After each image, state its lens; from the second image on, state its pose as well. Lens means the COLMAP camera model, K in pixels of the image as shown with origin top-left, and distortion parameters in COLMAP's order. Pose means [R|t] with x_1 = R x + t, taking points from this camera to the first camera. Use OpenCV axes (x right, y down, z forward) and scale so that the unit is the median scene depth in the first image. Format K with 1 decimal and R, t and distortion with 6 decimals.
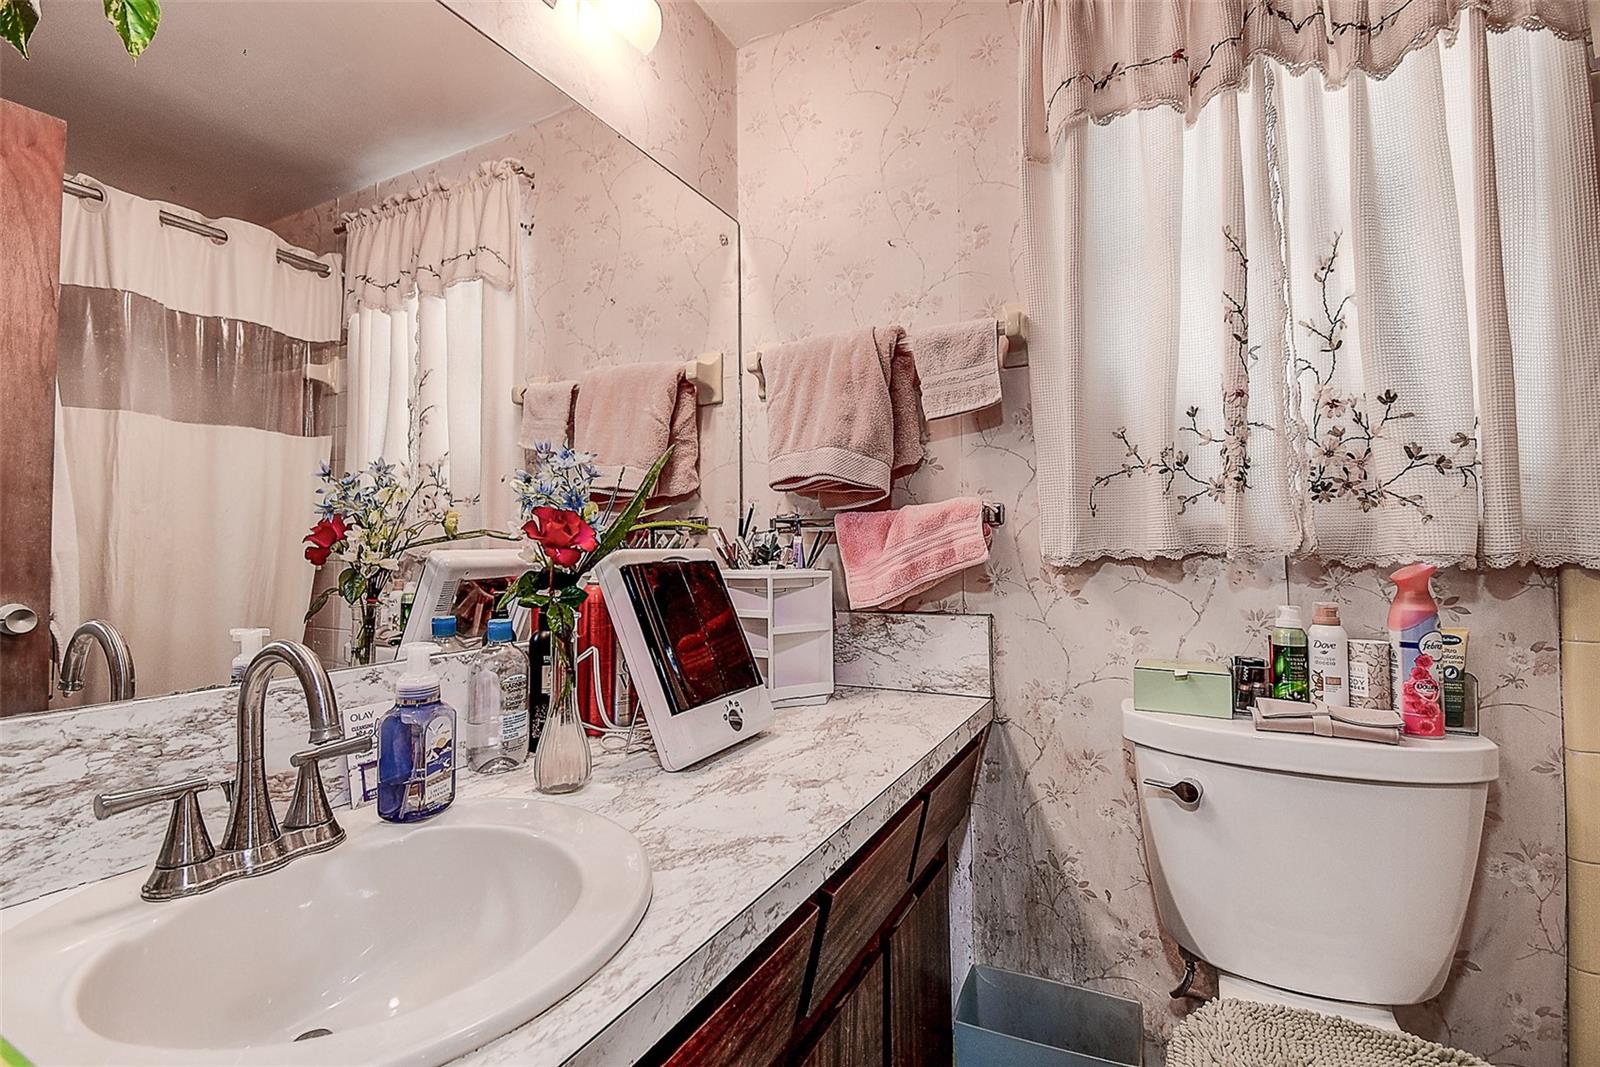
lens RADIAL K [[737.4, 0, 793.1], [0, 737.4, 518.4], [0, 0, 1]] dist [0.029586, -0.028566]
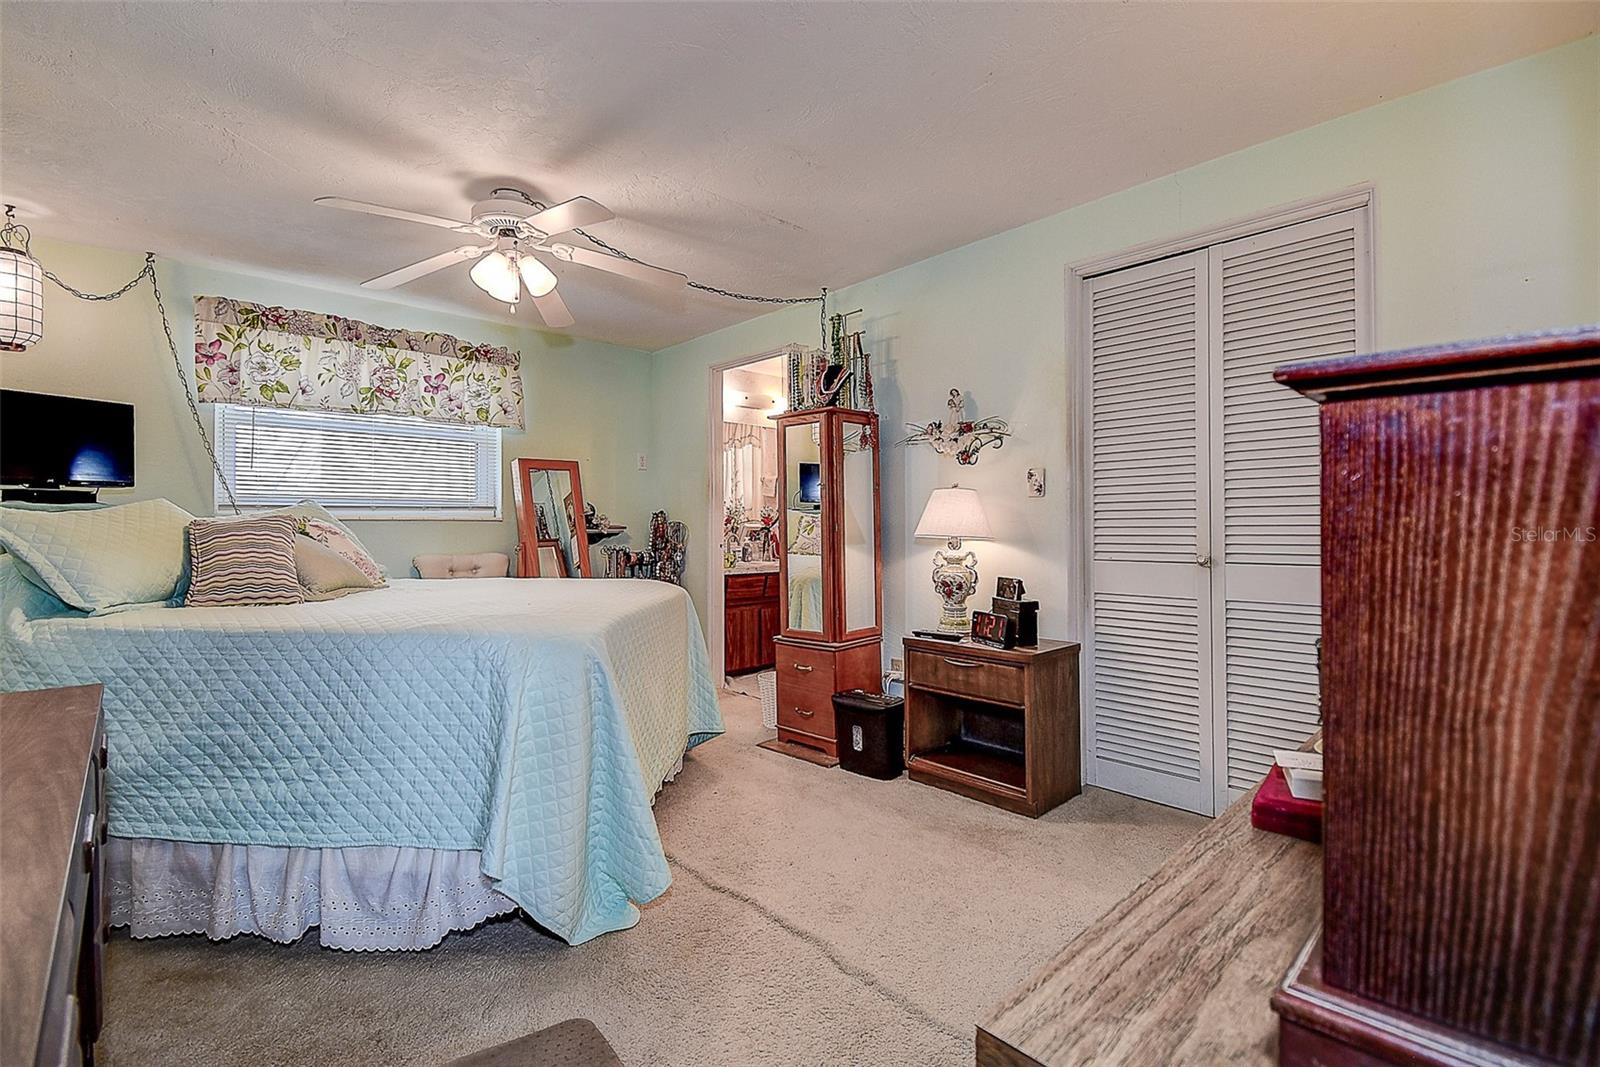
lens RADIAL K [[737.4, 0, 793.1], [0, 737.4, 518.4], [0, 0, 1]] dist [0.029586, -0.028566]
pose [[0.945955, 0.000419, -0.324298, 0.832083], [0.009231, 0.999559, 0.028218, -0.077492], [0.324167, -0.029687, 0.945534, -2.090349]]
